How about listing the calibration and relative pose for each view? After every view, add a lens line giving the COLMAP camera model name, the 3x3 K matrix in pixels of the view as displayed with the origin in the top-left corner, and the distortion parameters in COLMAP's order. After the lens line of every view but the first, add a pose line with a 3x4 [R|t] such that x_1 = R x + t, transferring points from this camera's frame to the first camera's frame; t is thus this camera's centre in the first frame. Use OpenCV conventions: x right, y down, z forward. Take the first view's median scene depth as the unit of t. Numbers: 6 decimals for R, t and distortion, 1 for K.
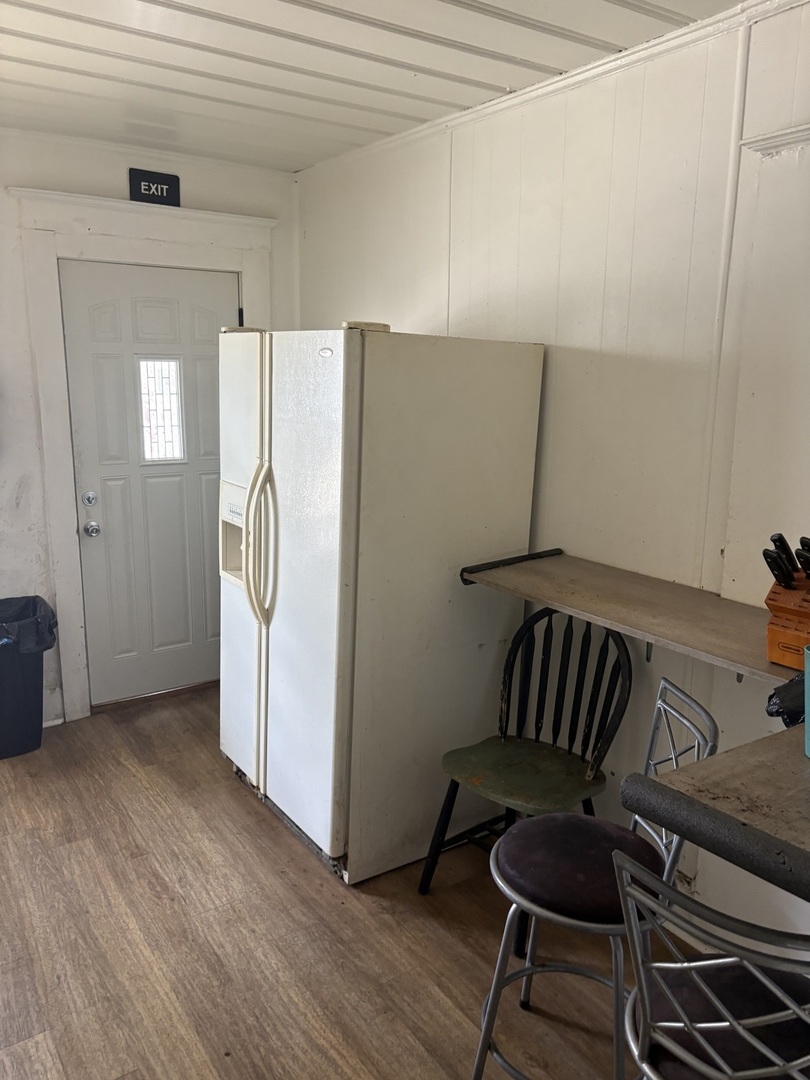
lens RADIAL K [[838.9, 0, 405.0], [0, 838.9, 540.0], [0, 0, 1]] dist [0.101557, -0.080407]
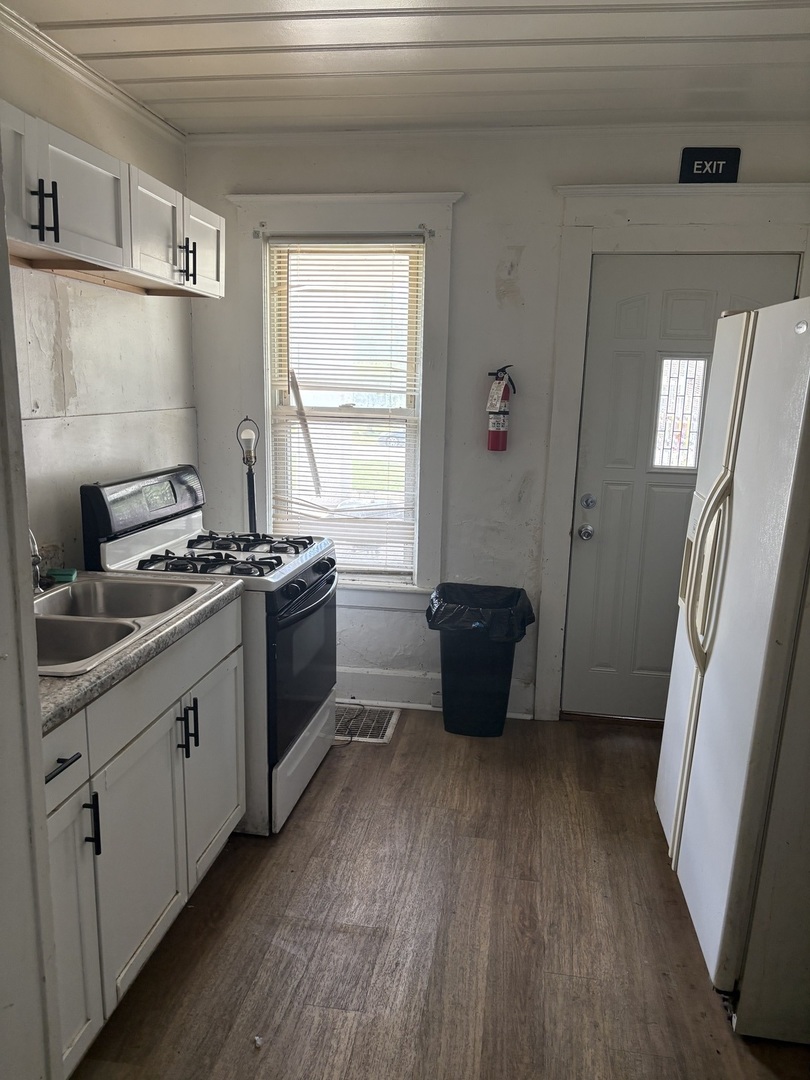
lens RADIAL K [[838.9, 0, 405.0], [0, 838.9, 540.0], [0, 0, 1]] dist [0.101557, -0.080407]
pose [[0.747910, 0.143954, -0.648003, 0.136136], [-0.158762, 0.986662, 0.035947, -0.008091], [0.644535, 0.075993, 0.760789, 0.176401]]
